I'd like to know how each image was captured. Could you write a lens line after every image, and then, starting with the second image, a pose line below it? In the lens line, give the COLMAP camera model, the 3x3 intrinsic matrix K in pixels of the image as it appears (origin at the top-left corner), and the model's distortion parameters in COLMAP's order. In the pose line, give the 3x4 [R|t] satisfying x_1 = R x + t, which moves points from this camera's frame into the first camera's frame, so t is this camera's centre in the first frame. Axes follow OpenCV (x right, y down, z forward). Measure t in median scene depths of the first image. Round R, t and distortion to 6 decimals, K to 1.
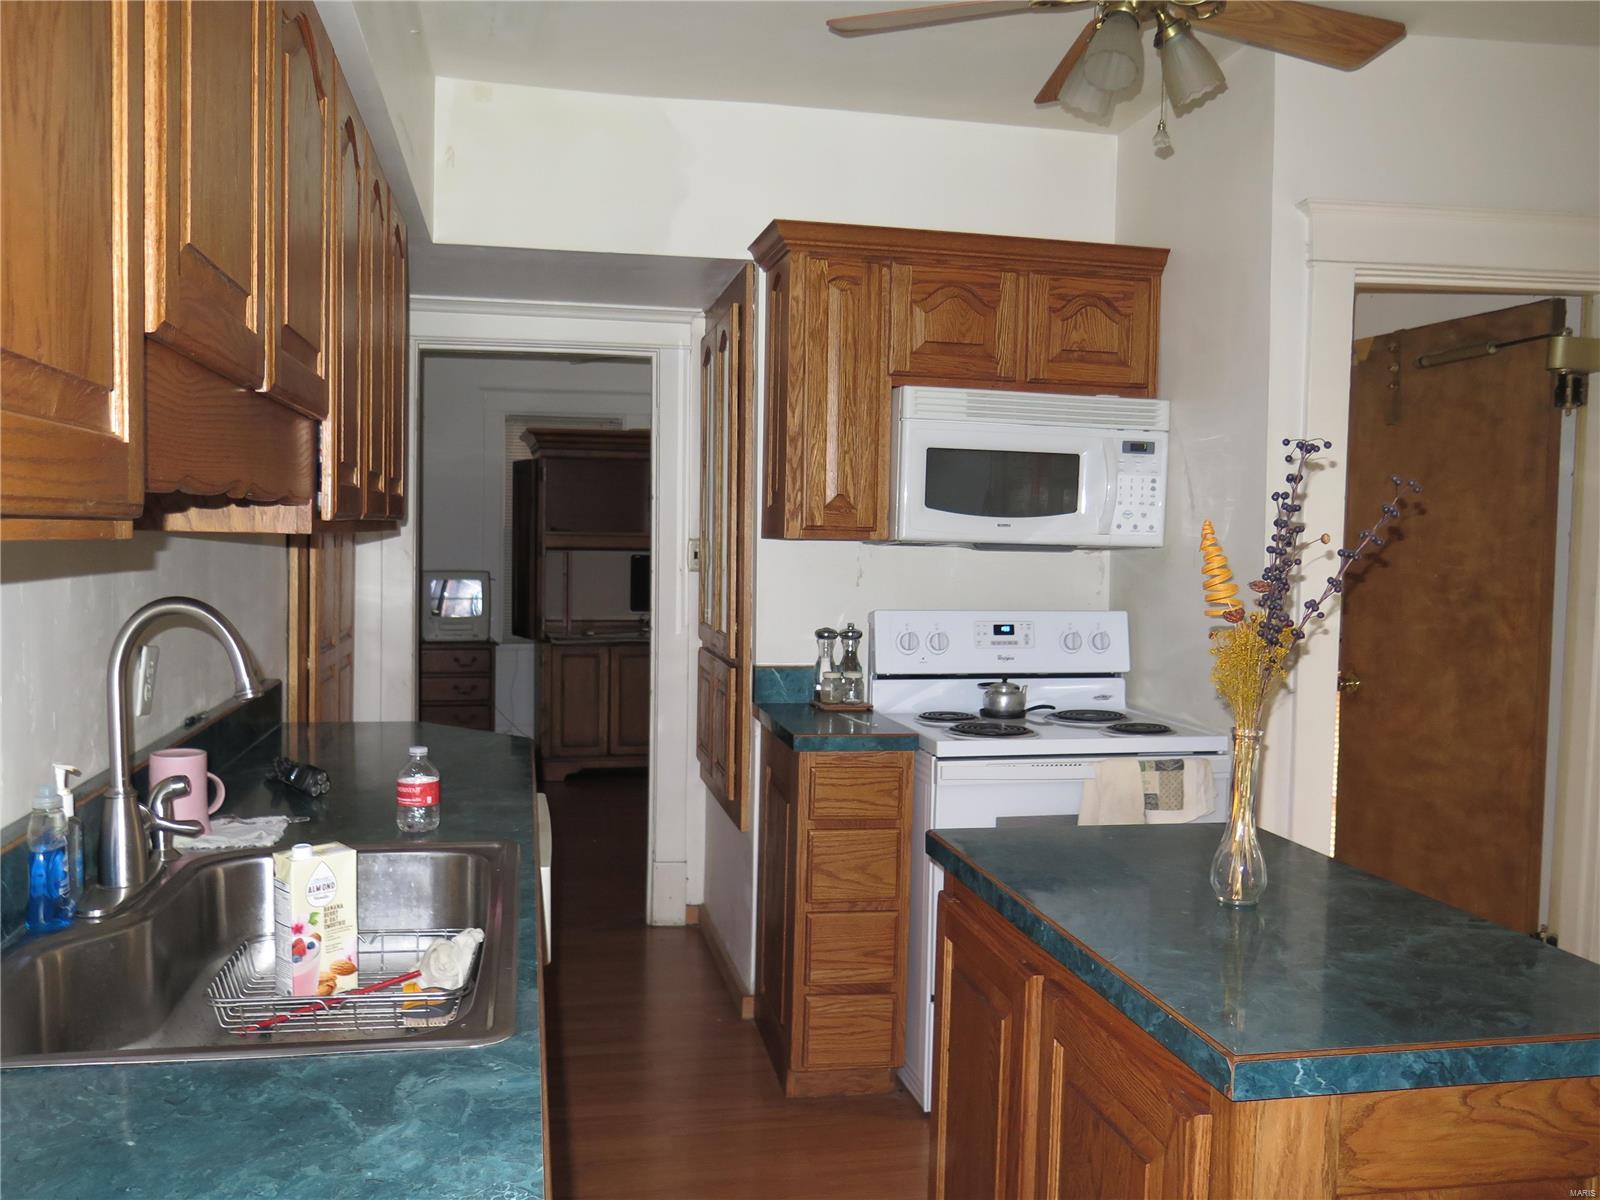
lens RADIAL K [[1345.1, 0, 797.4], [0, 1345.1, 613.4], [0, 0, 1]] dist [-0.022696, 0.006327]
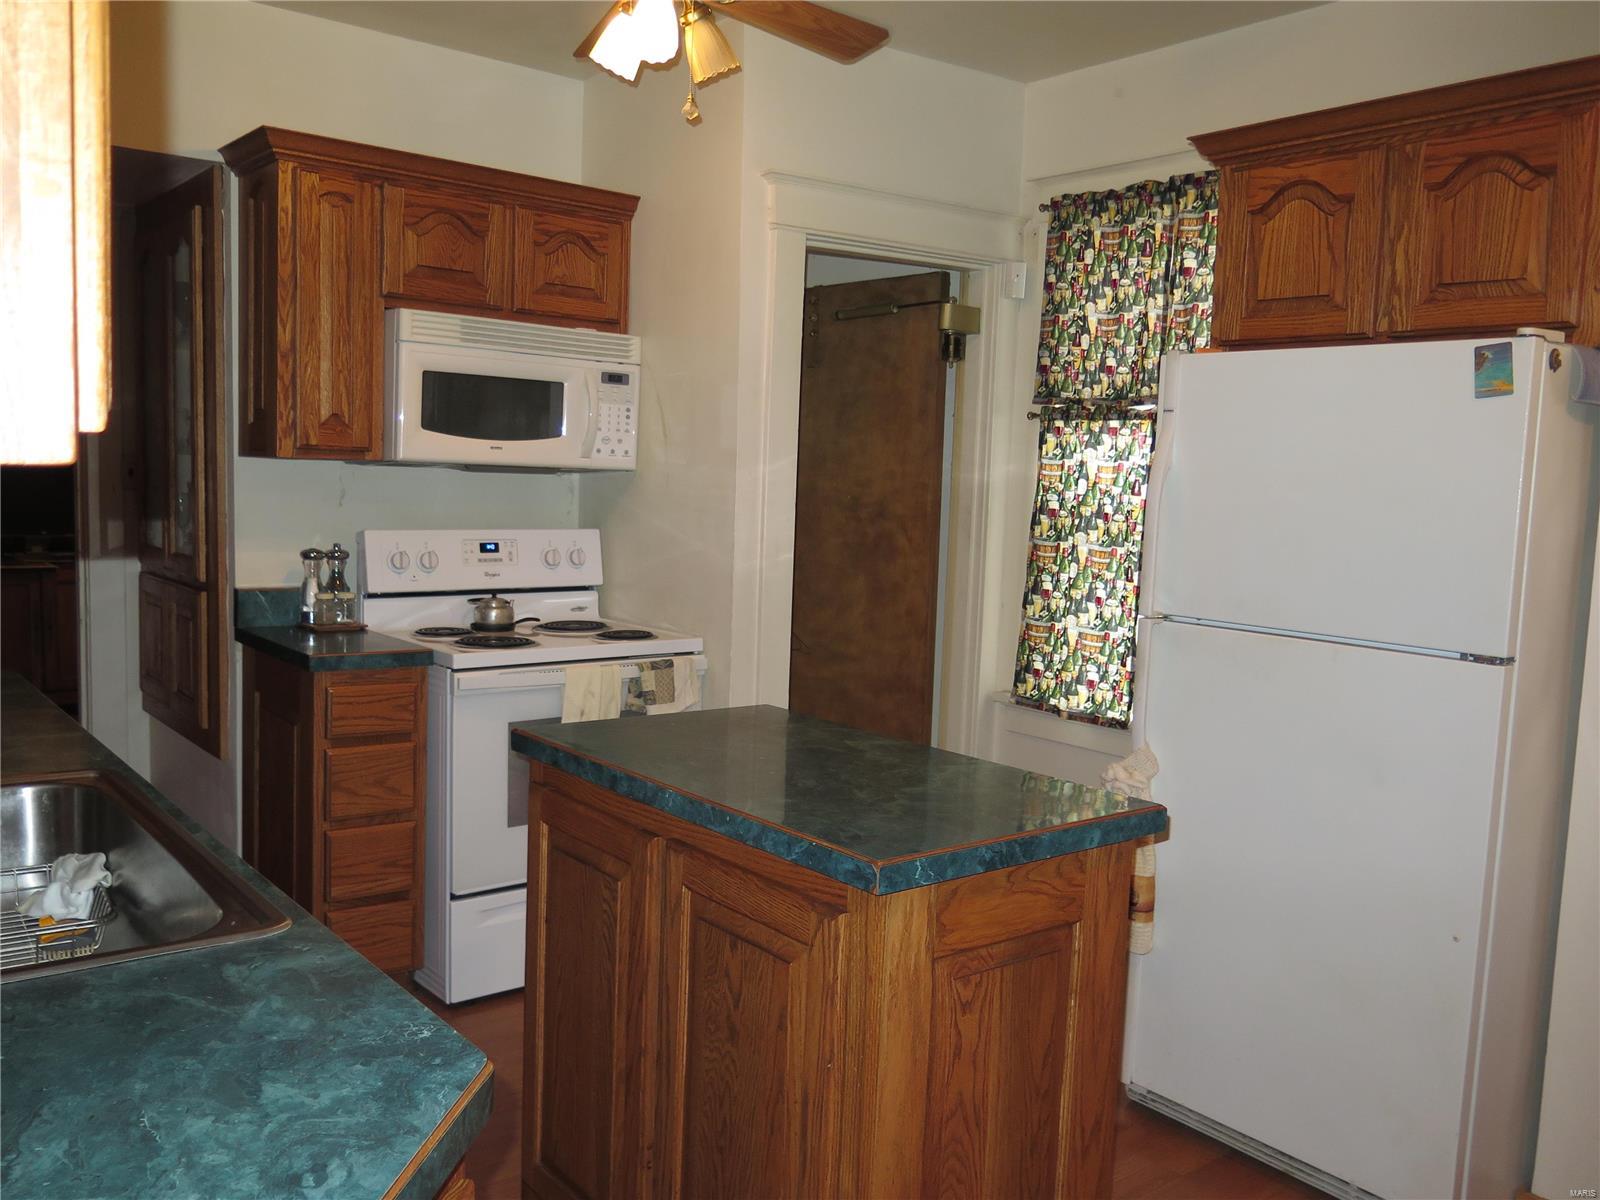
lens RADIAL K [[1345.1, 0, 805.7], [0, 1345.1, 601.5], [0, 0, 1]] dist [-0.022696, 0.006327]
pose [[0.886630, -0.031732, 0.461389, -0.122001], [0.008756, 0.998616, 0.051855, 0.002031], [-0.462396, -0.041936, 0.885681, -0.046151]]
